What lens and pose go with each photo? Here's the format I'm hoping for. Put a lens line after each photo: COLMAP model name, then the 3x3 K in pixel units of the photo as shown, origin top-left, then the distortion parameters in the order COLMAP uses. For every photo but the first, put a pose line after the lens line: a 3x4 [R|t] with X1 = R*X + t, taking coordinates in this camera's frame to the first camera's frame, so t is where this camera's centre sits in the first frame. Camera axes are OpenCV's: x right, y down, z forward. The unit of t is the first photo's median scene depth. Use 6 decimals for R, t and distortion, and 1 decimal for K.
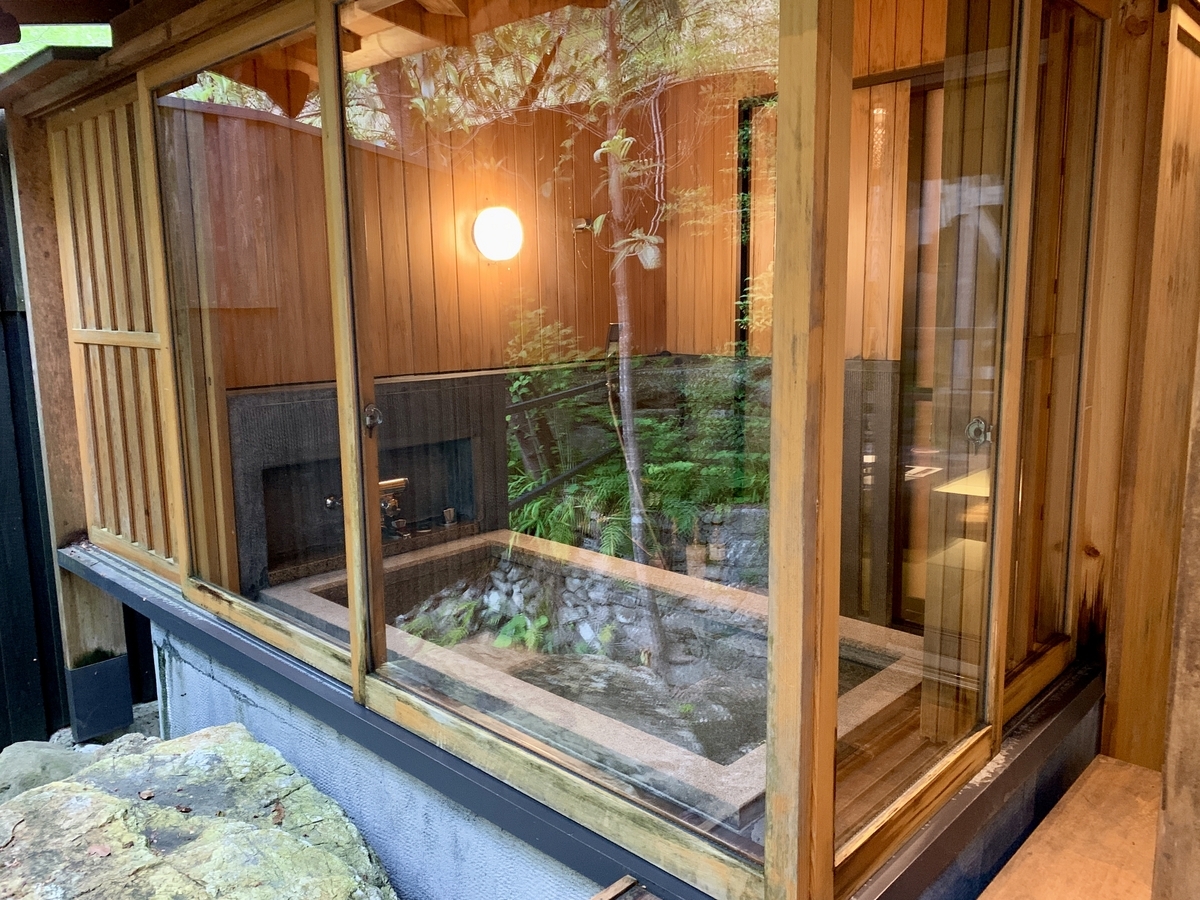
lens RADIAL K [[915.6, 0, 600.0], [0, 915.6, 450.0], [0, 0, 1]] dist [0.002607, 0.001791]
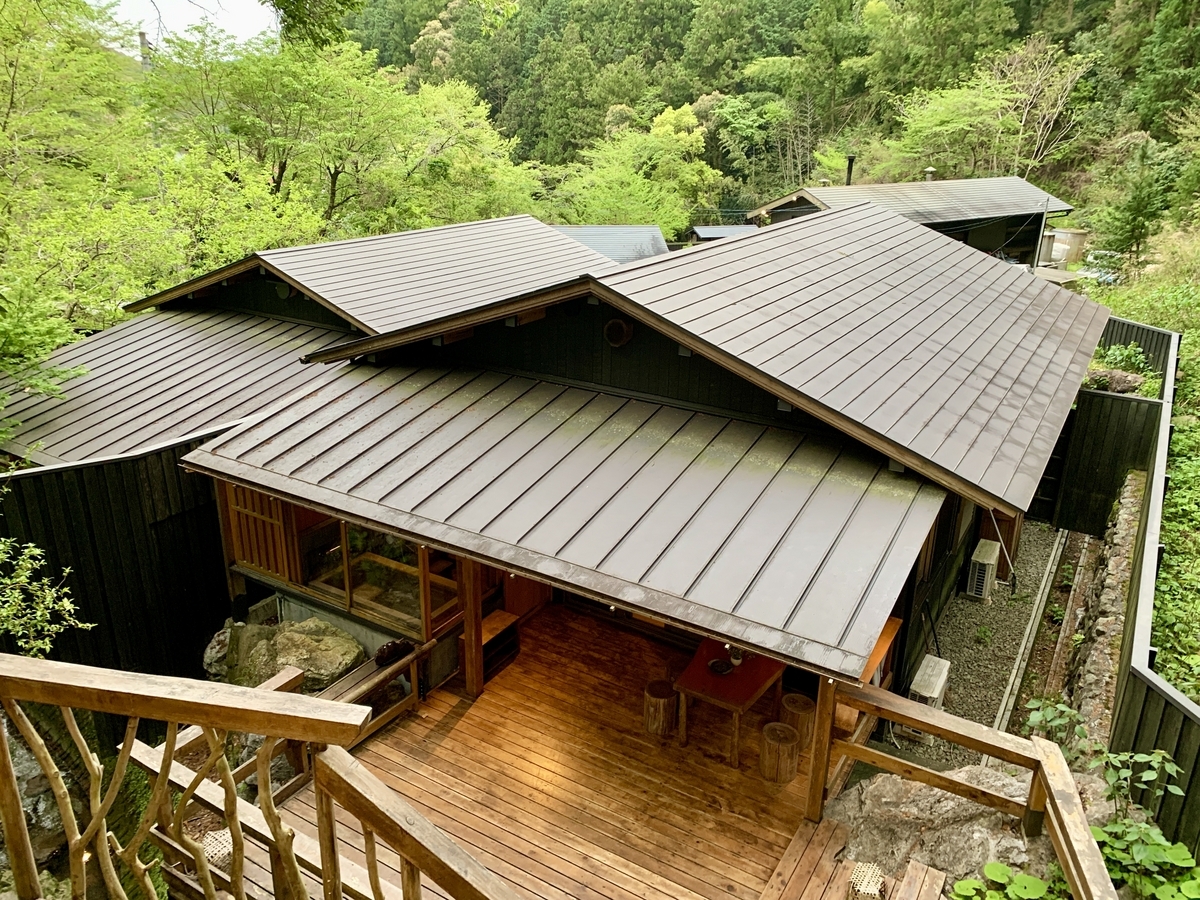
lens RADIAL K [[915.6, 0, 600.0], [0, 915.6, 450.0], [0, 0, 1]] dist [0.002607, 0.001791]
pose [[0.976576, -0.047184, 0.209938, 0.053239], [0.005113, 0.980475, 0.196578, -1.181177], [-0.215114, -0.190900, 0.957749, -2.945690]]
